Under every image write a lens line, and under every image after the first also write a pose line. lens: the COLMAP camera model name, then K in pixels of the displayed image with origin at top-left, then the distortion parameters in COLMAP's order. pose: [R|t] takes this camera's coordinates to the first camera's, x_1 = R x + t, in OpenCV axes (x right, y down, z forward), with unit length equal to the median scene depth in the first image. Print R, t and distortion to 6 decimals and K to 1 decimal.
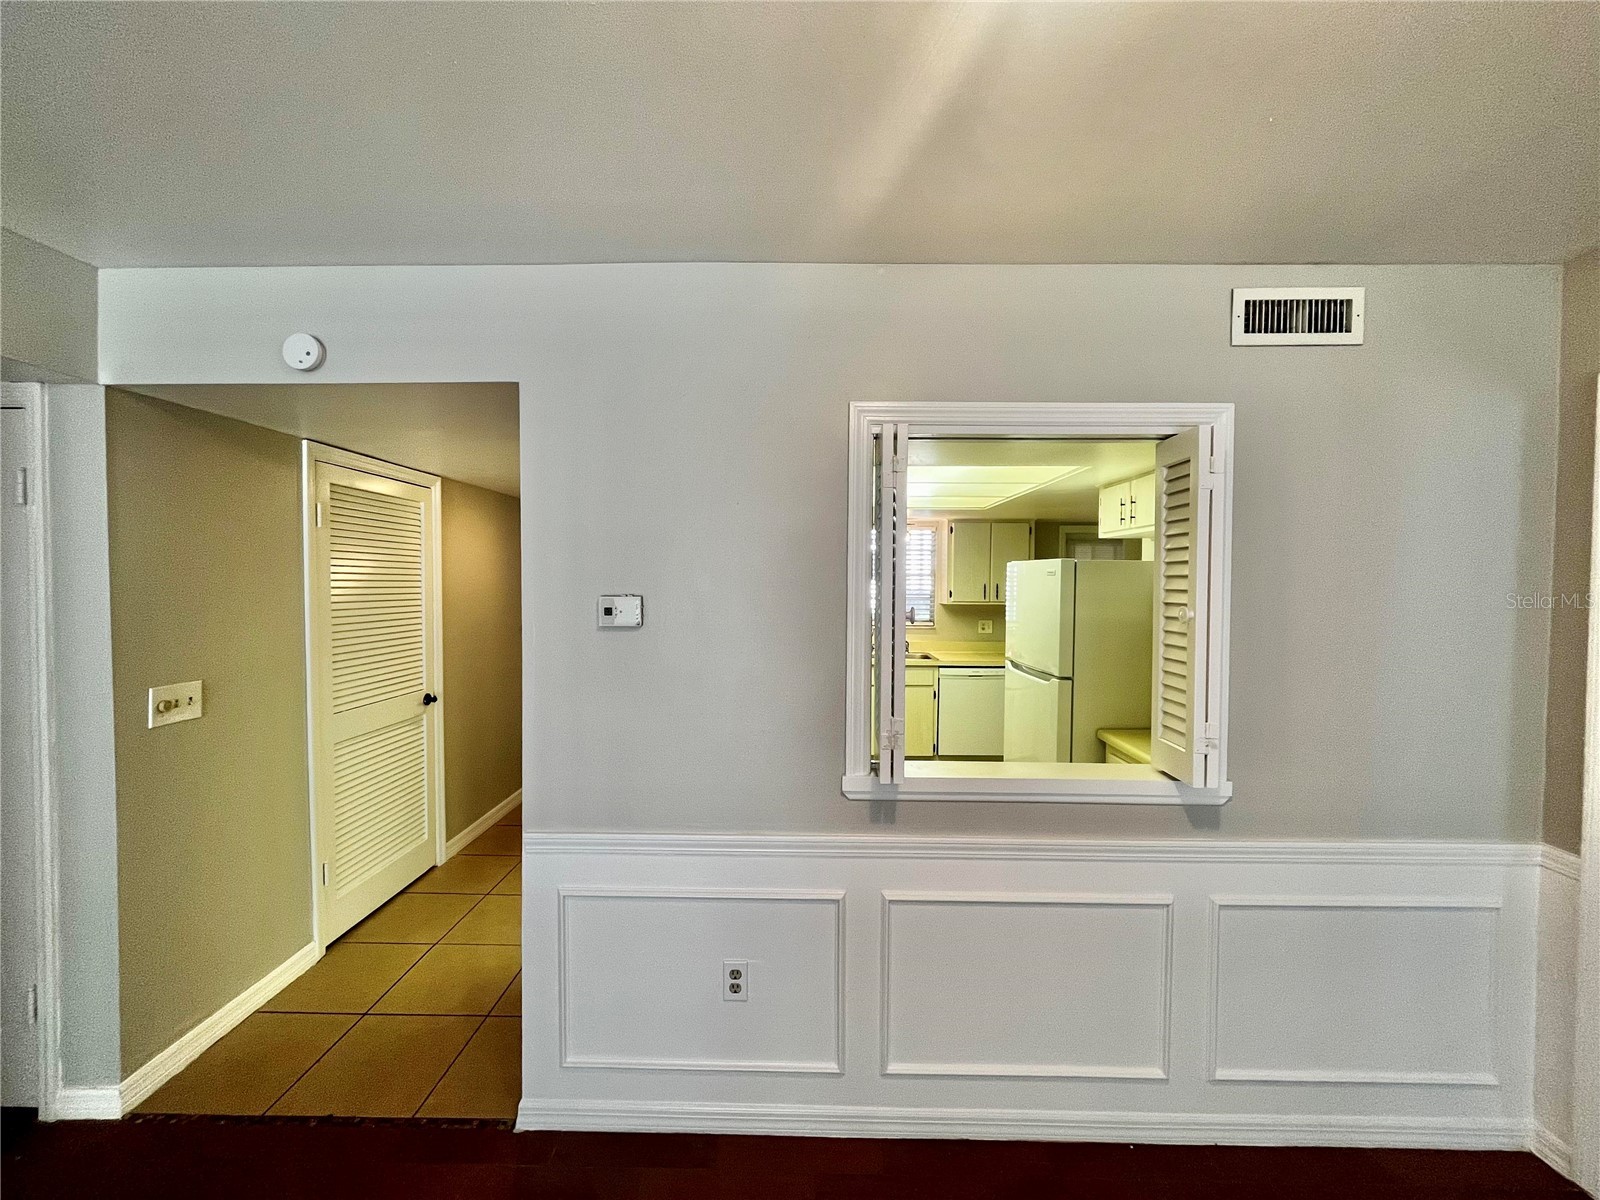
lens RADIAL K [[646.6, 0, 815.6], [0, 646.6, 599.4], [0, 0, 1]] dist [-0.006795, -0.000086]
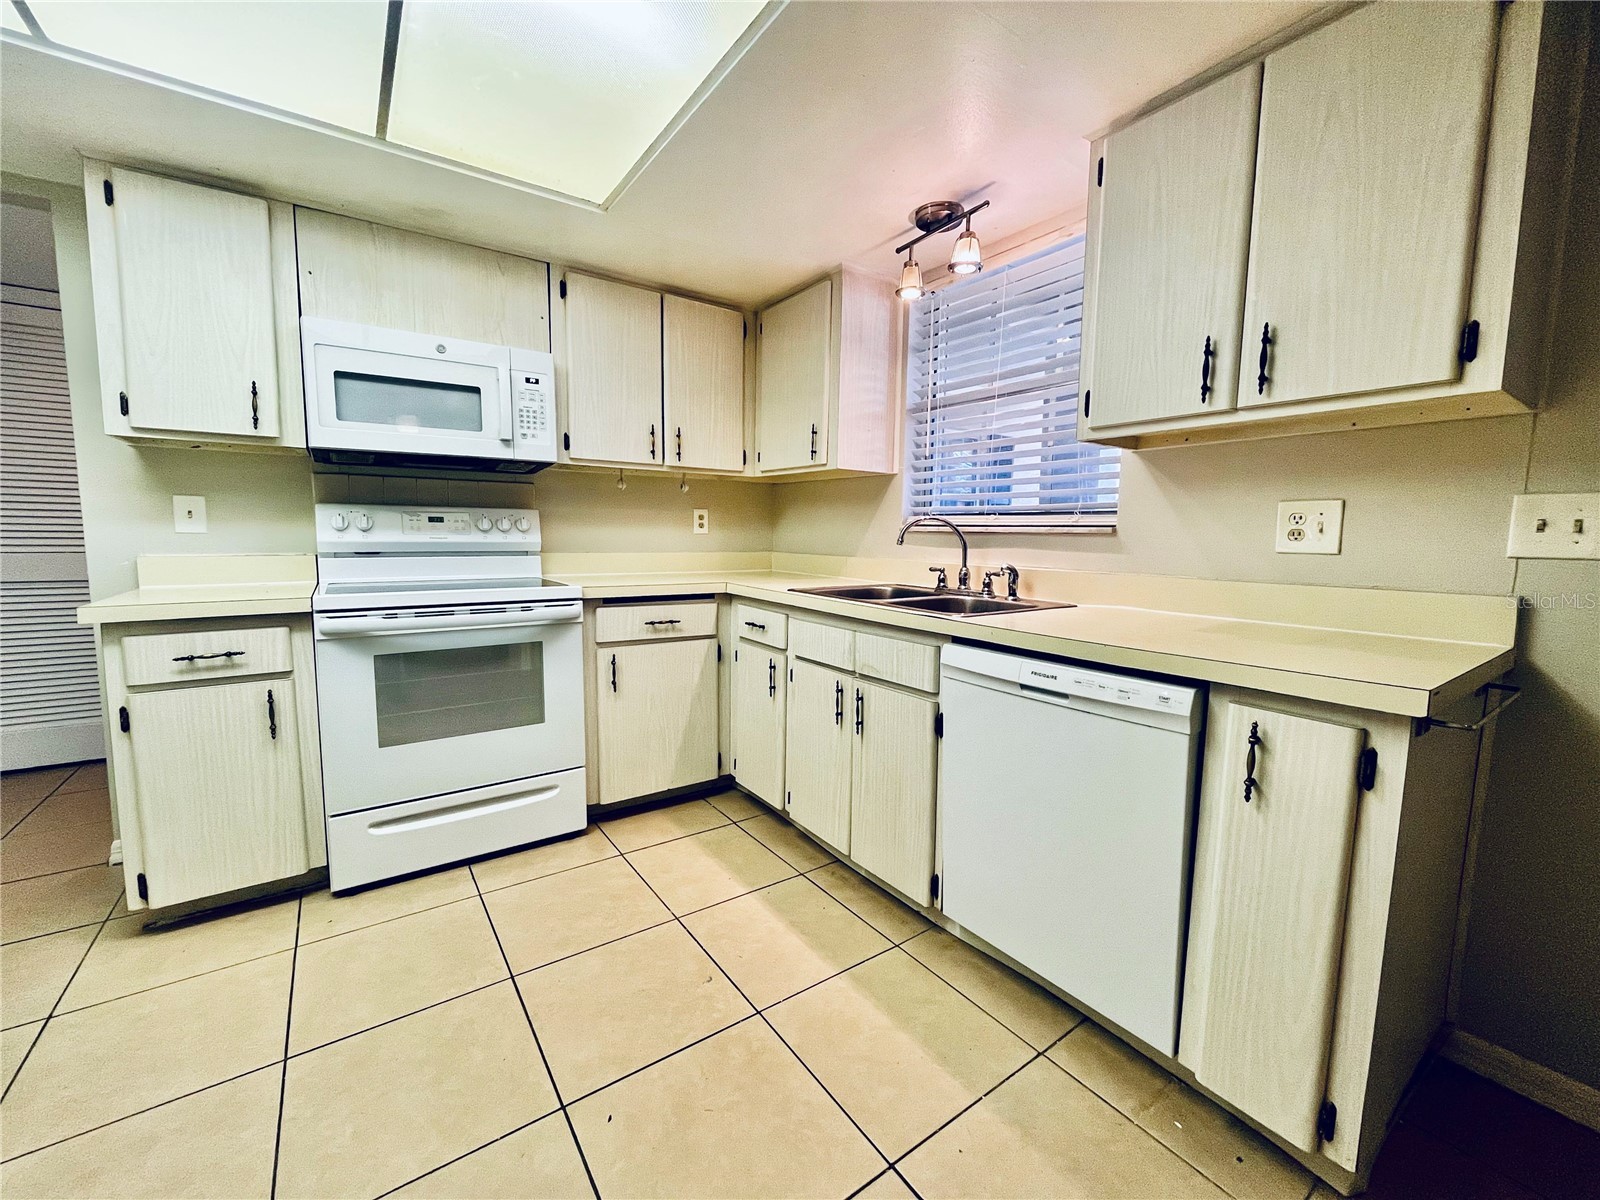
lens RADIAL K [[646.6, 0, 800.8], [0, 646.6, 597.2], [0, 0, 1]] dist [-0.006795, -0.000086]
pose [[0.565176, 0.085463, -0.820531, 0.394591], [-0.033154, 0.996169, 0.080920, 0.061007], [0.824304, -0.018531, 0.565845, 0.758335]]
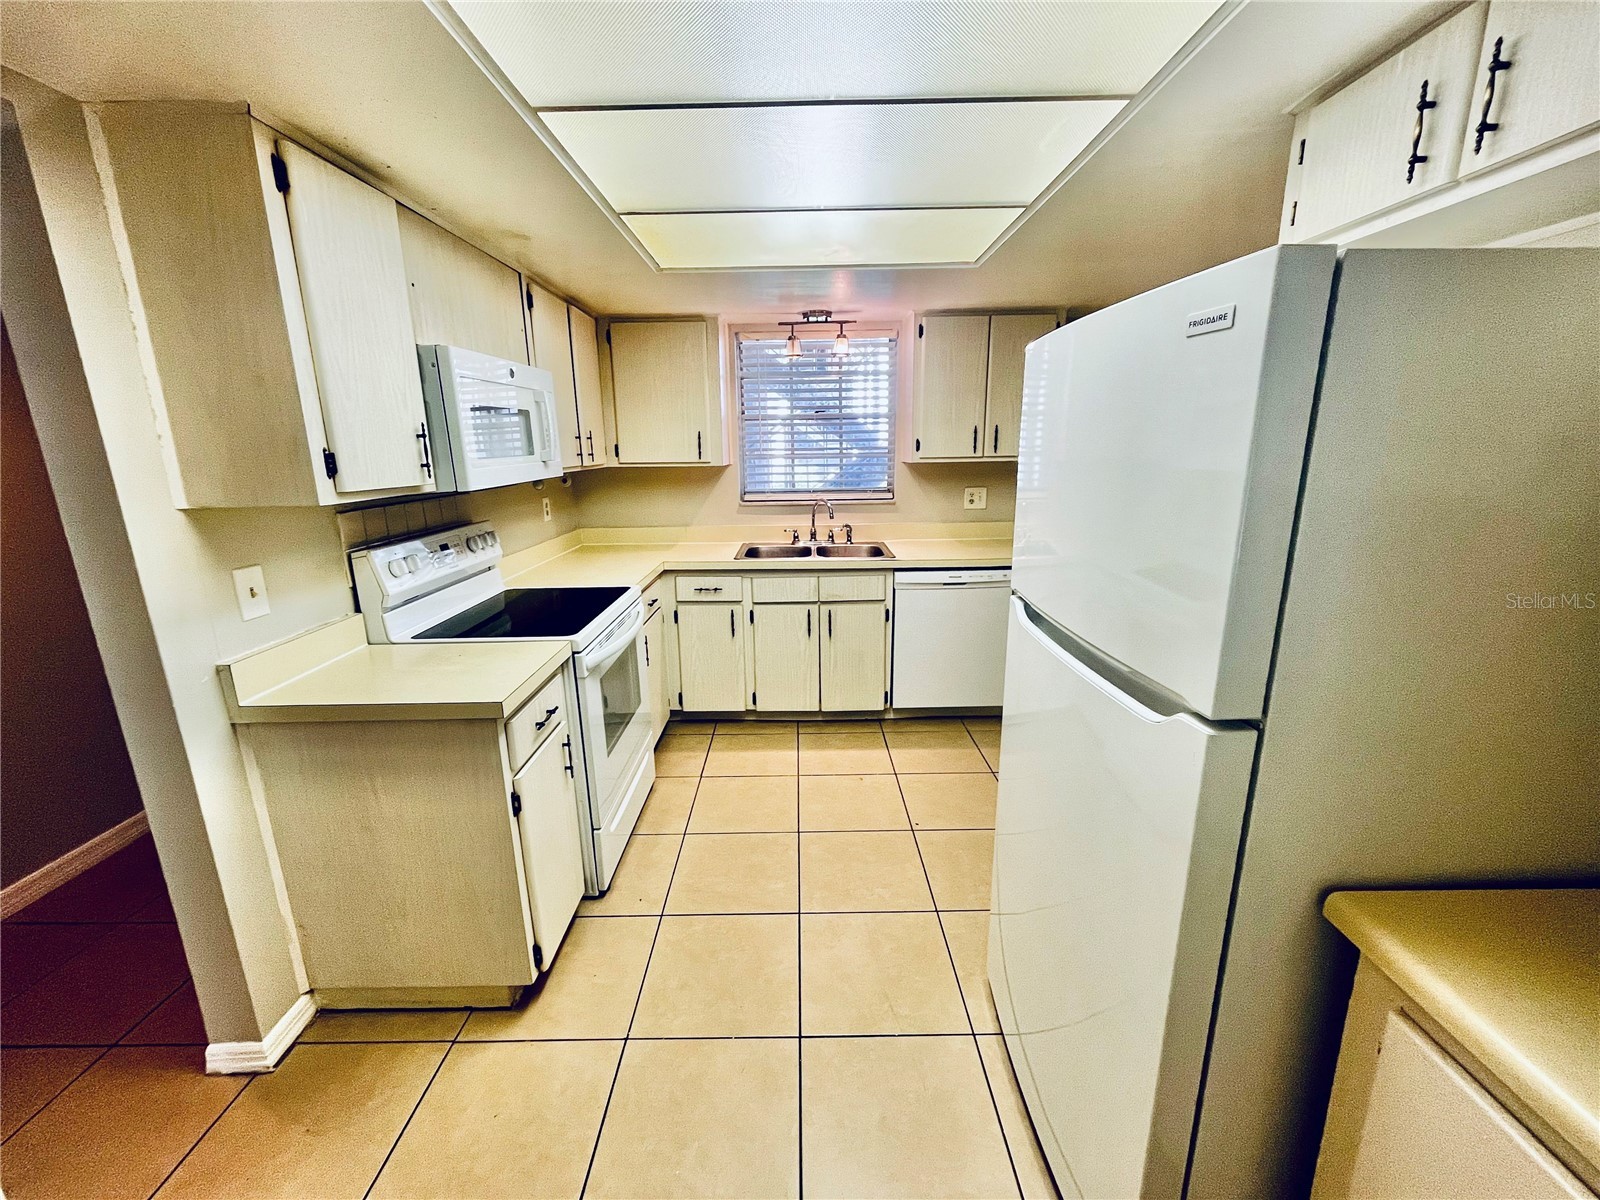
lens RADIAL K [[646.6, 0, 796.4], [0, 646.6, 594.7], [0, 0, 1]] dist [-0.006795, -0.000086]
pose [[0.999622, -0.016492, -0.021979, 0.112195], [0.020597, 0.979160, 0.202042, 0.003974], [0.018189, -0.202418, 0.979130, 0.404768]]
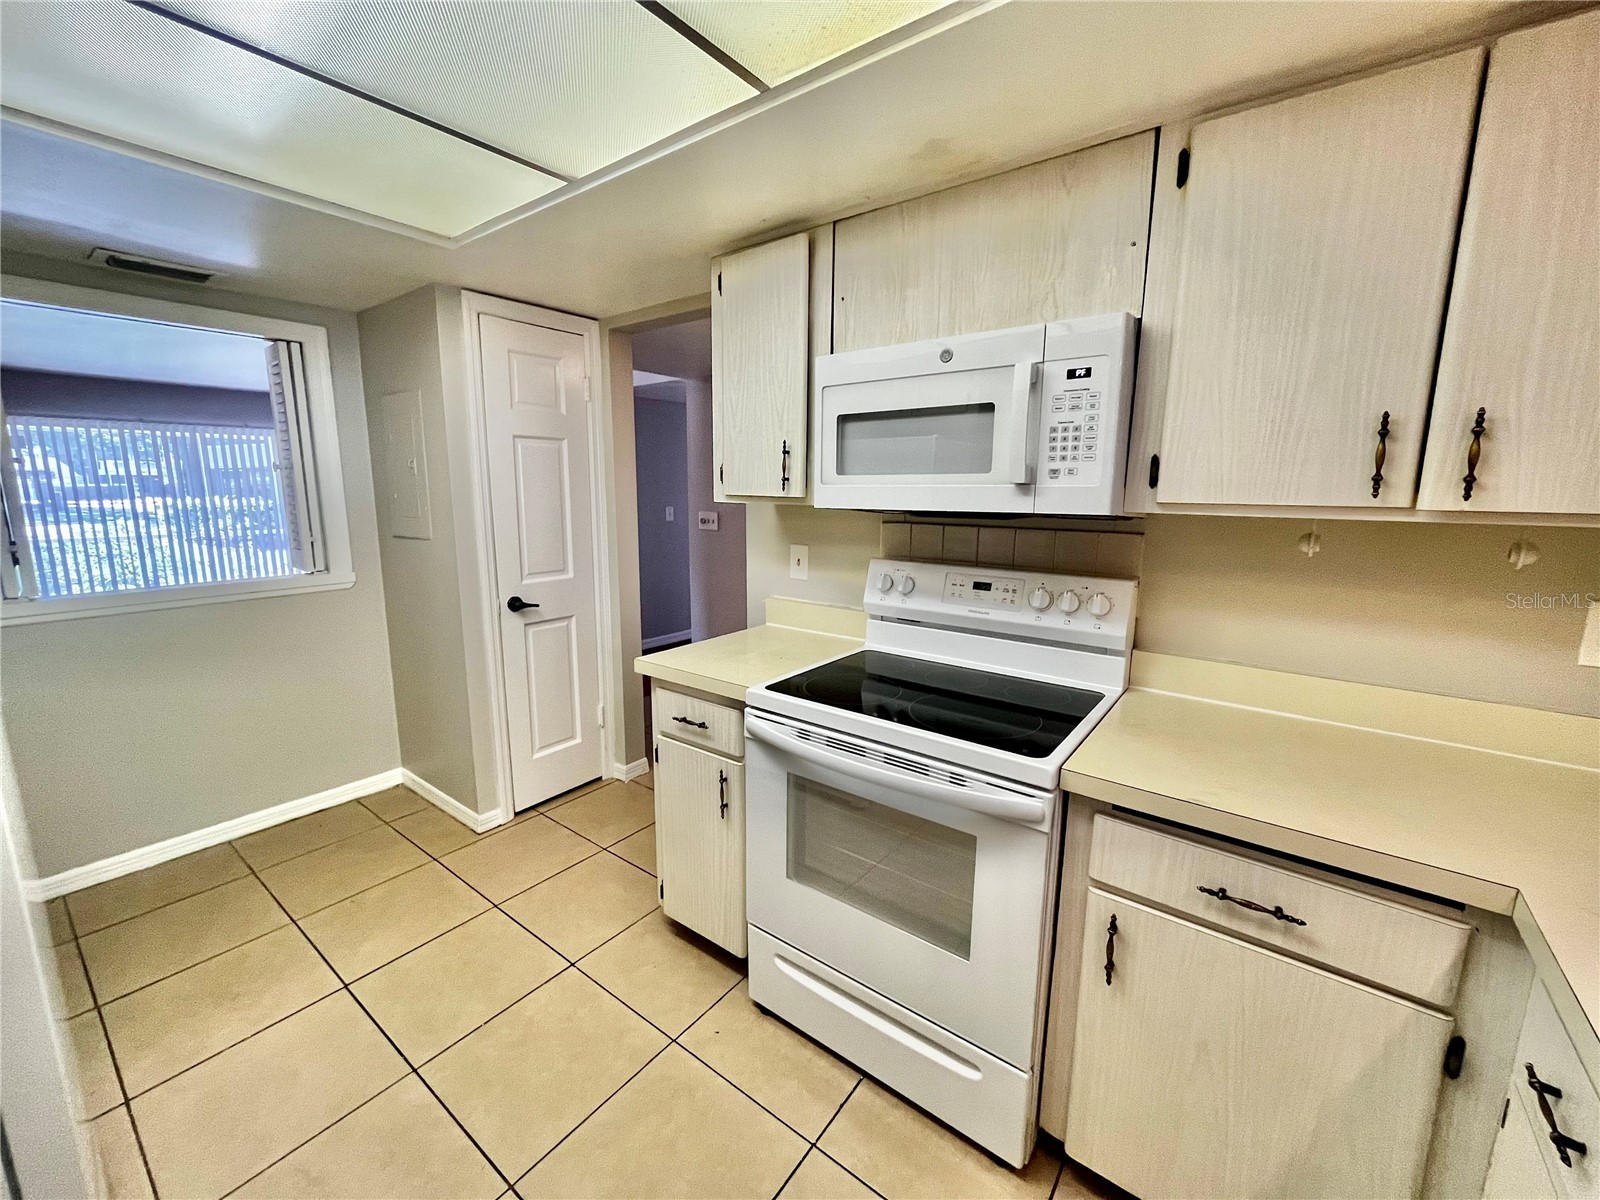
lens RADIAL K [[646.6, 0, 795.4], [0, 646.6, 595.0], [0, 0, 1]] dist [-0.006795, -0.000086]
pose [[-0.621017, 0.124673, -0.773818, 0.192868], [-0.031598, 0.982484, 0.183650, -0.000454], [0.783160, 0.138501, -0.606200, 0.927884]]
